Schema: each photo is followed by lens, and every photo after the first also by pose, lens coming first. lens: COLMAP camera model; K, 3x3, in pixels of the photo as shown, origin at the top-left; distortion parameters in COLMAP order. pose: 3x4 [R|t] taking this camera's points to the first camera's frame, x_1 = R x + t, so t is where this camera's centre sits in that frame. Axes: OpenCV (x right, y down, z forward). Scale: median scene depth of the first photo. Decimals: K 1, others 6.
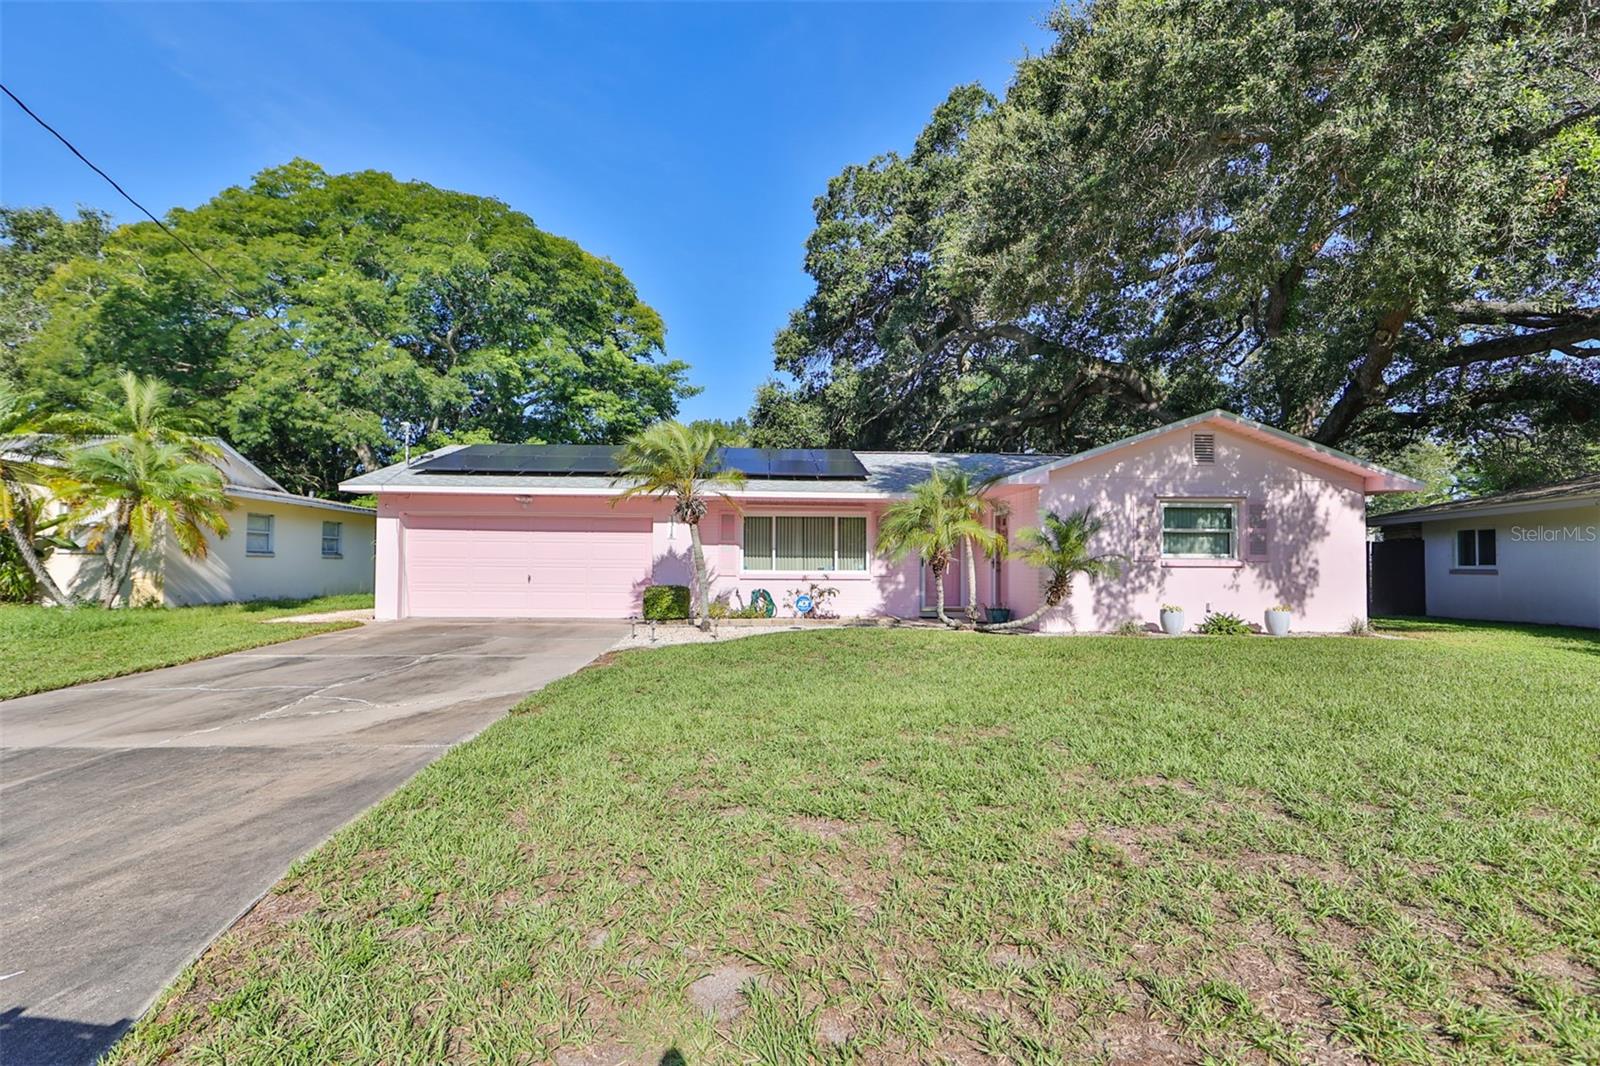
lens RADIAL K [[673.3, 0, 803.9], [0, 673.3, 559.7], [0, 0, 1]] dist [0.012466, -0.002373]
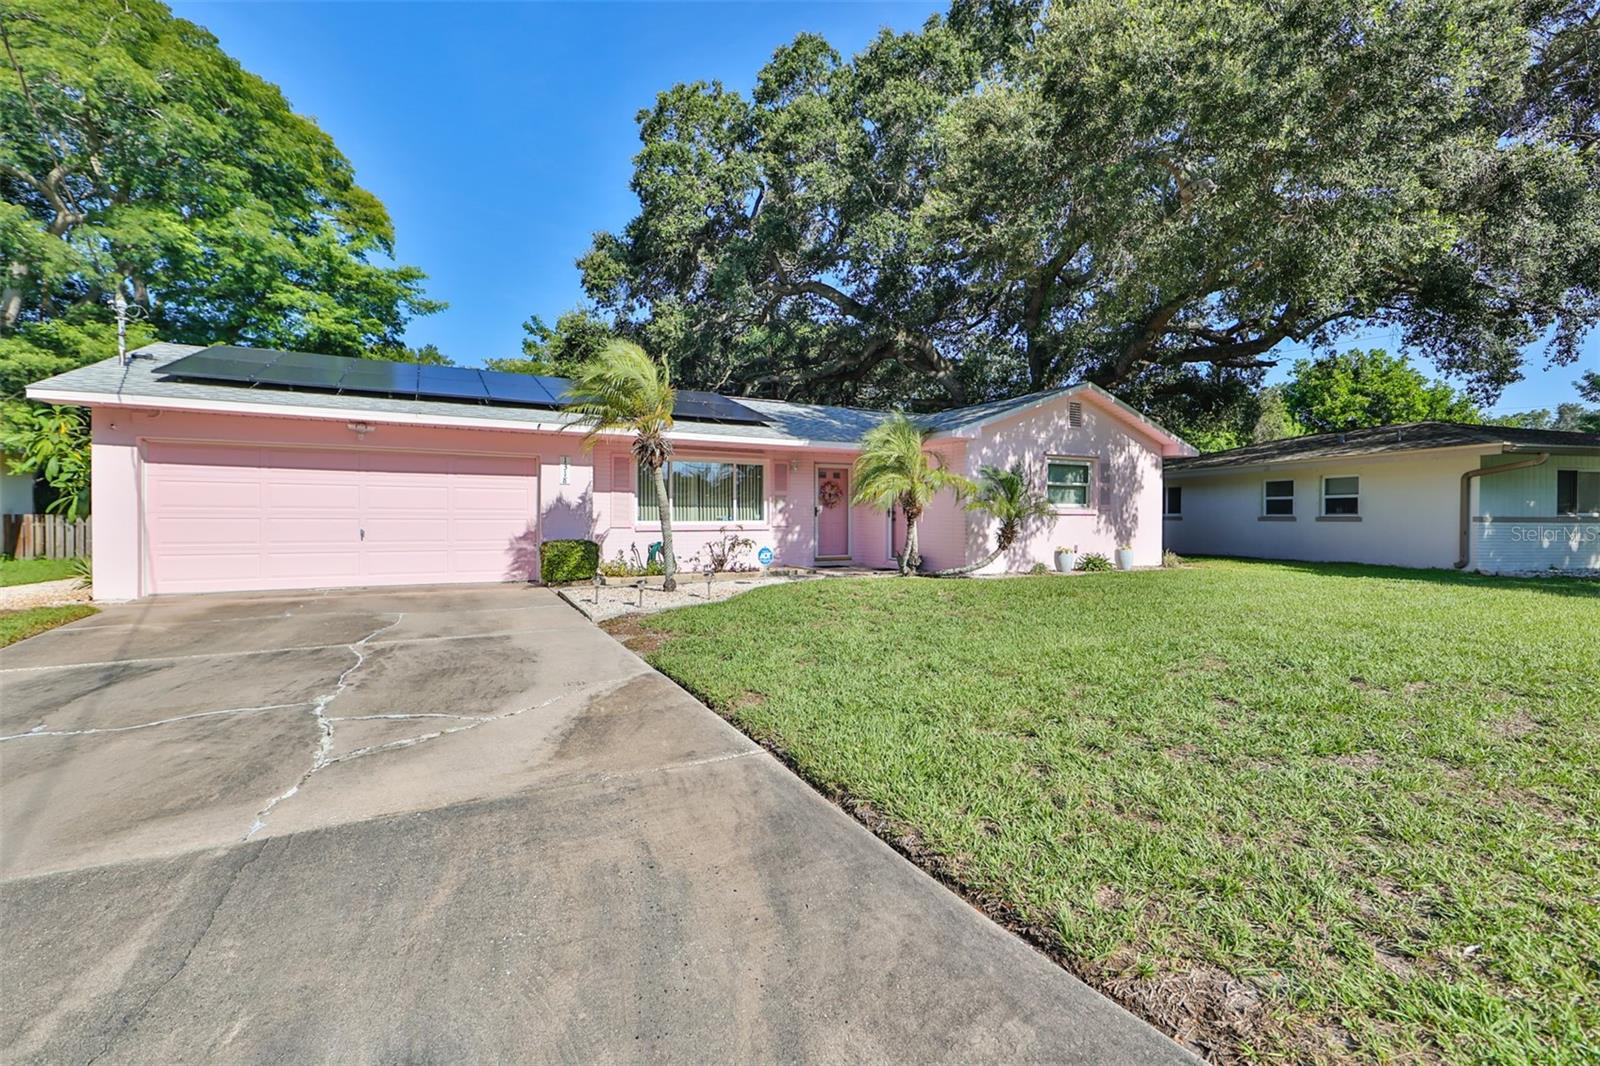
lens RADIAL K [[673.3, 0, 794.5], [0, 673.3, 532.1], [0, 0, 1]] dist [0.012466, -0.002373]
pose [[0.903266, -0.015179, 0.428812, -0.355505], [0.001550, 0.999483, 0.032113, 0.002590], [-0.429078, -0.028342, 0.902823, 0.139115]]
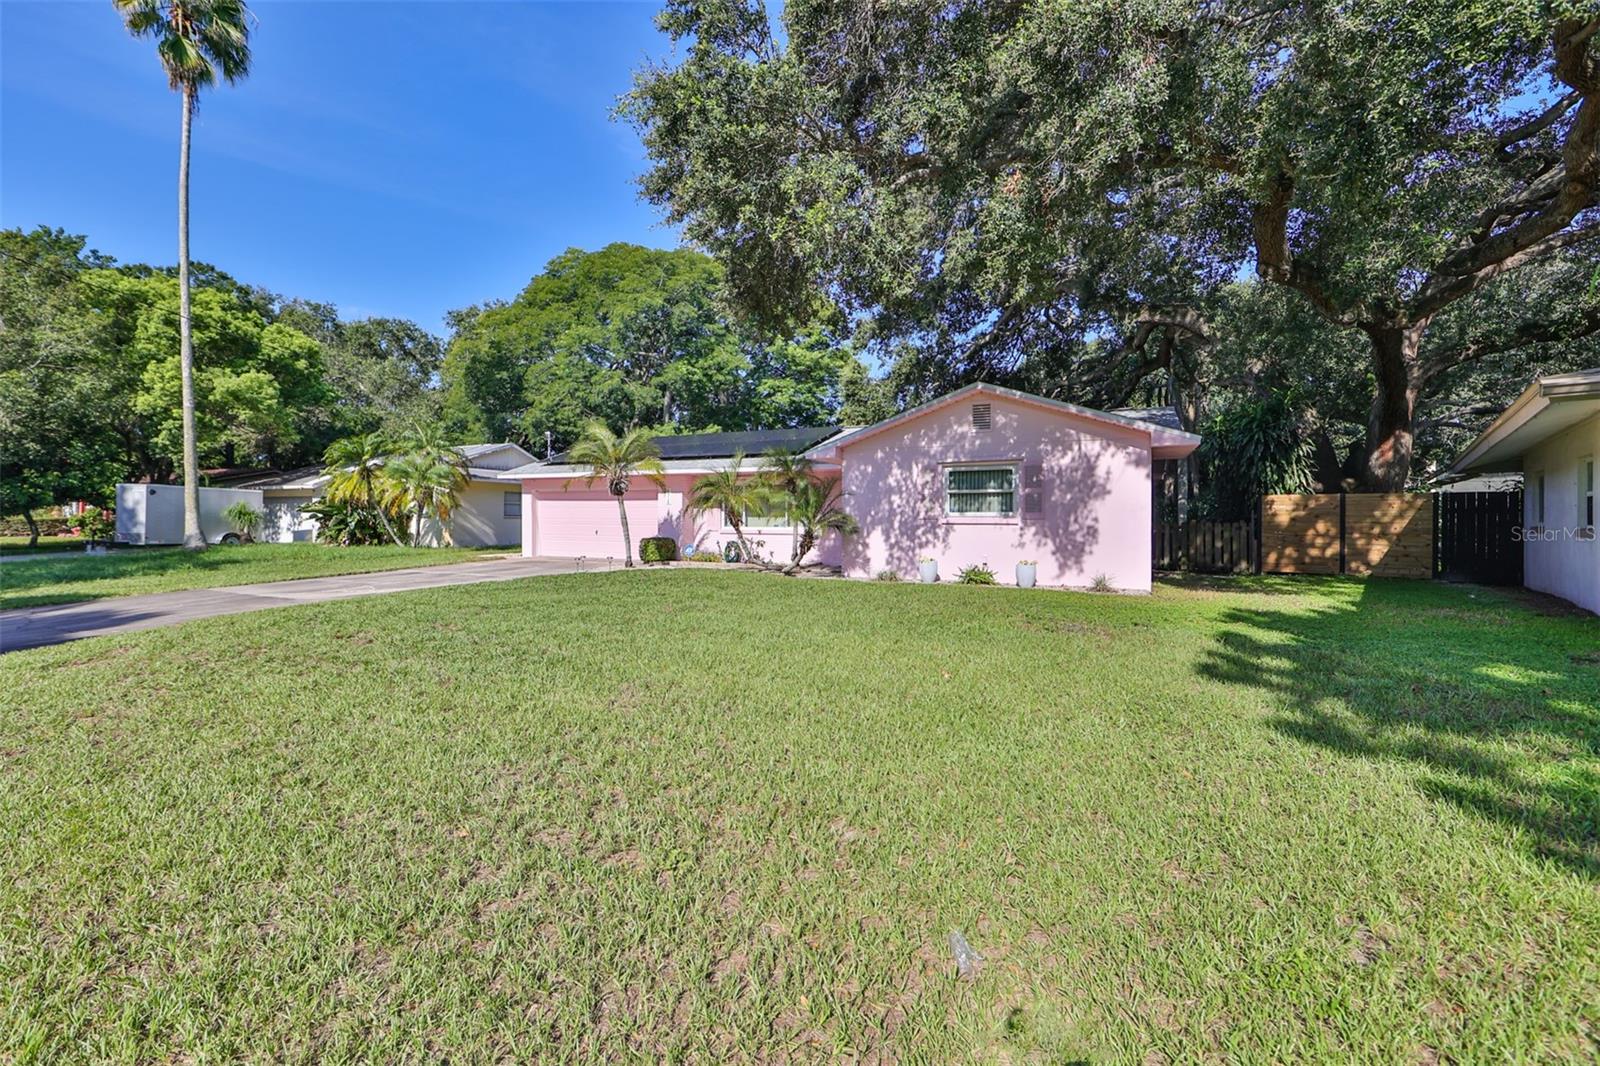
lens RADIAL K [[673.3, 0, 808.9], [0, 673.3, 519.6], [0, 0, 1]] dist [0.012466, -0.002373]
pose [[0.882224, -0.004314, -0.470810, 0.852170], [0.005219, 0.999986, 0.000618, -0.000365], [0.470801, -0.003003, 0.882234, -0.102382]]
